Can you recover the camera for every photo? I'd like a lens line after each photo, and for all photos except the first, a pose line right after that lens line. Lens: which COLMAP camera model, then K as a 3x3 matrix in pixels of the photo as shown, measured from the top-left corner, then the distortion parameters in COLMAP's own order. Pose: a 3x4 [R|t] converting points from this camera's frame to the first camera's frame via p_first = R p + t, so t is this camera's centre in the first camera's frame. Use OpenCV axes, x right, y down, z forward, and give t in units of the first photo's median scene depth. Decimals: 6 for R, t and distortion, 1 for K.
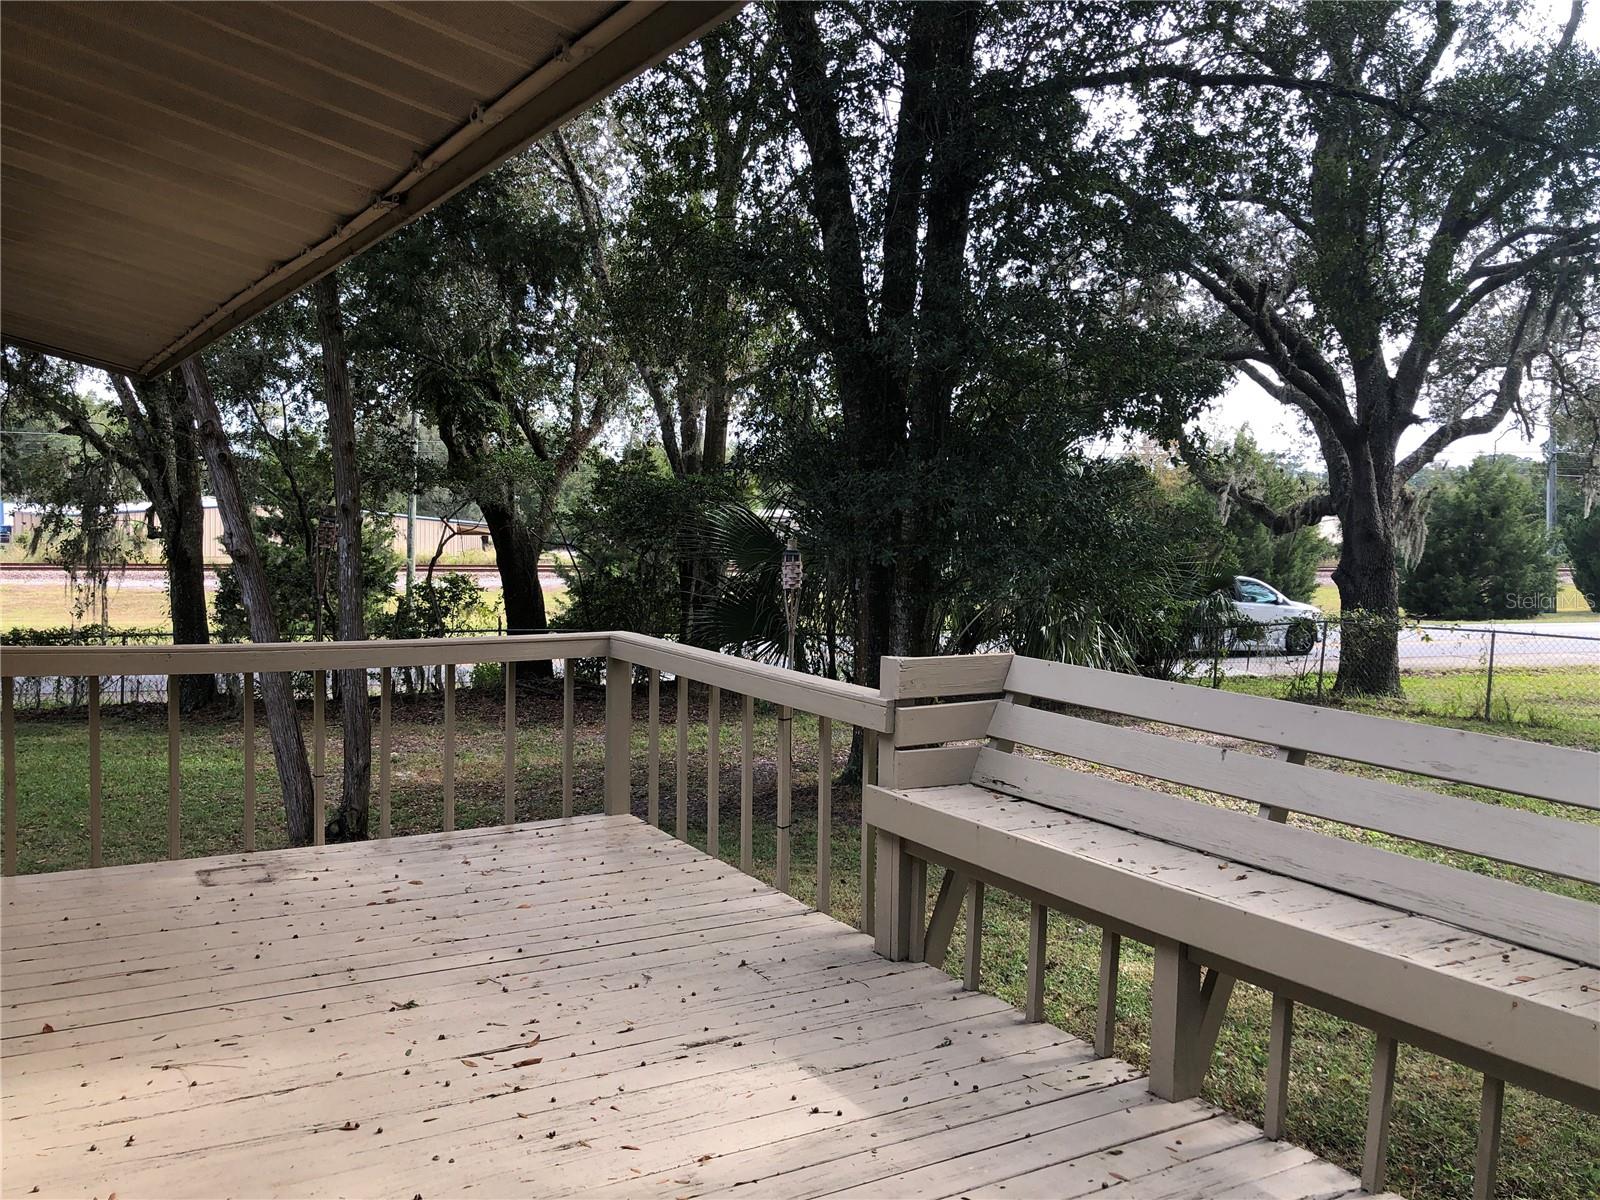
lens RADIAL K [[1337.3, 0, 798.8], [0, 1337.3, 602.1], [0, 0, 1]] dist [0.061108, -0.051759]
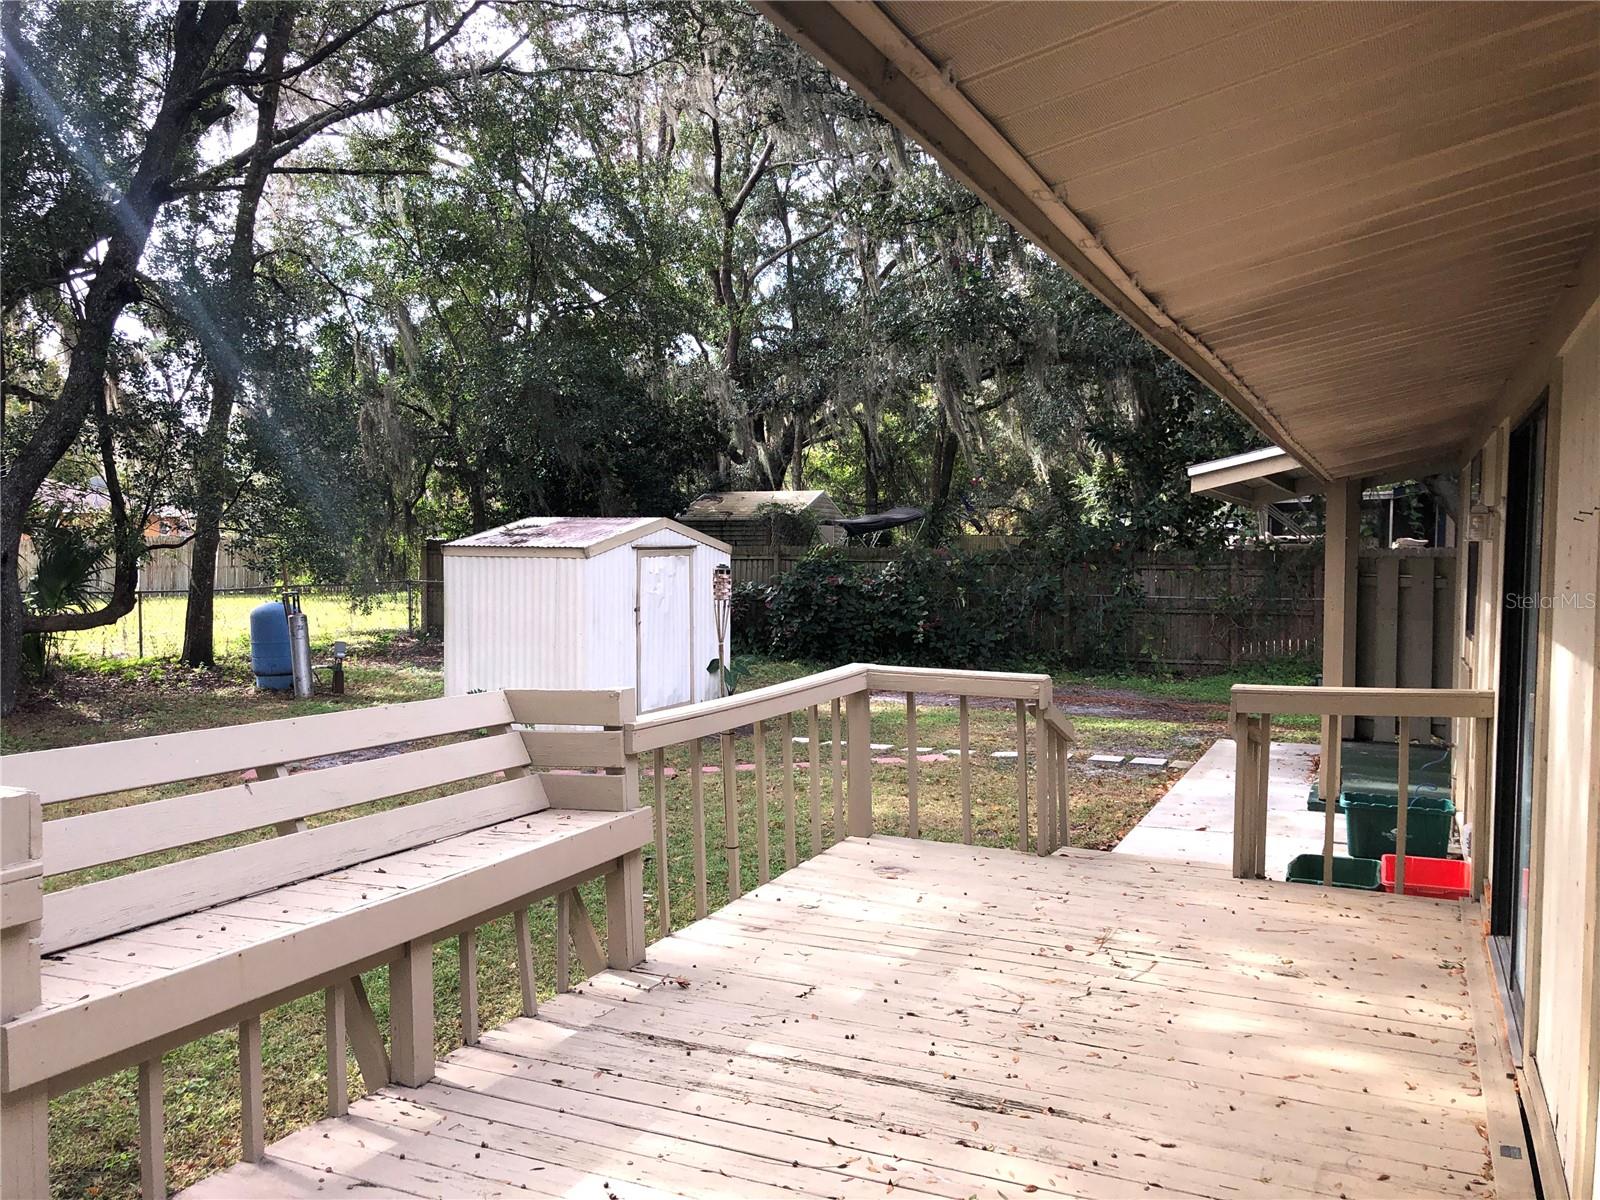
lens RADIAL K [[1337.3, 0, 799.0], [0, 1337.3, 605.2], [0, 0, 1]] dist [0.061108, -0.051759]
pose [[-0.542680, -0.058467, 0.837902, -0.695938], [0.035682, 0.995069, 0.092544, -0.093107], [-0.839181, 0.080120, -0.537918, 1.160821]]
